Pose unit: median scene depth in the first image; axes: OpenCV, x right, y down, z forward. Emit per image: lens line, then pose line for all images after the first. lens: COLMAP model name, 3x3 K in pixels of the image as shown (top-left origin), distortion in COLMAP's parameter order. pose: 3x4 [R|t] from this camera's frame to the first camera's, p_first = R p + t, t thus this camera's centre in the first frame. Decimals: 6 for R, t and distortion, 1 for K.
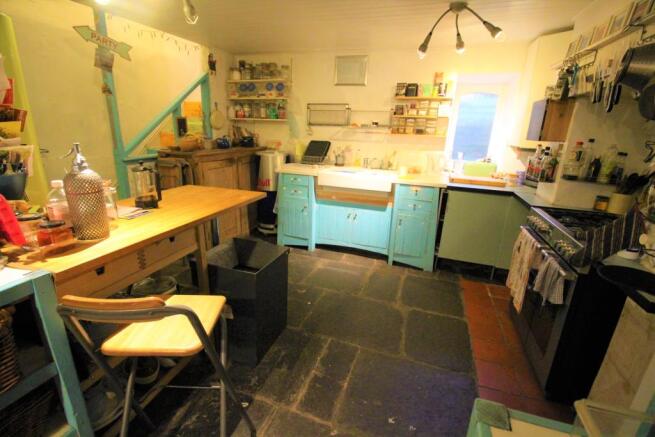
lens RADIAL K [[301.4, 0, 325.3], [0, 301.4, 215.7], [0, 0, 1]] dist [0.000704, -0.002119]
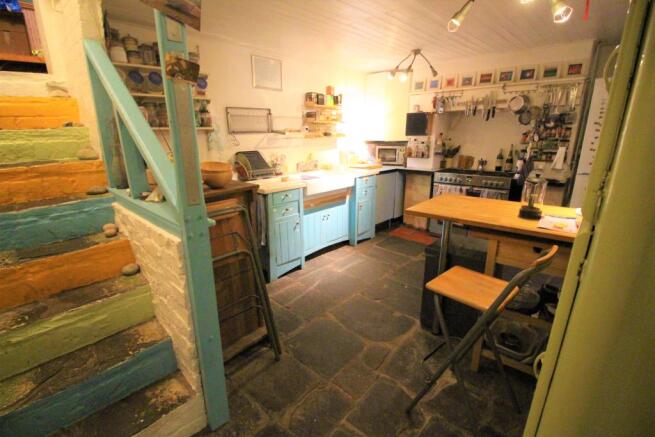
lens RADIAL K [[301.4, 0, 321.8], [0, 301.4, 217.3], [0, 0, 1]] dist [0.000704, -0.002119]
pose [[0.430499, -0.286828, 0.855804, -0.807594], [0.281292, 0.943578, 0.174746, -0.184006], [-0.857640, 0.165503, 0.486891, 0.493619]]
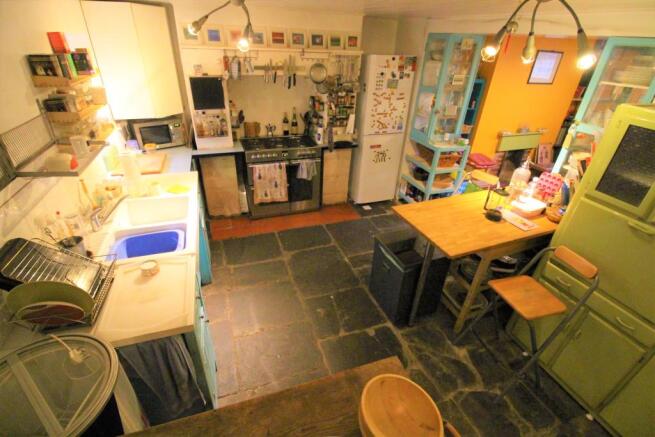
lens RADIAL K [[301.4, 0, 323.5], [0, 301.4, 220.6], [0, 0, 1]] dist [0.000704, -0.002119]
pose [[-0.600583, -0.453202, 0.658717, -0.465476], [0.177676, 0.727602, 0.662591, -0.469854], [-0.779571, 0.514979, -0.356462, 0.931225]]
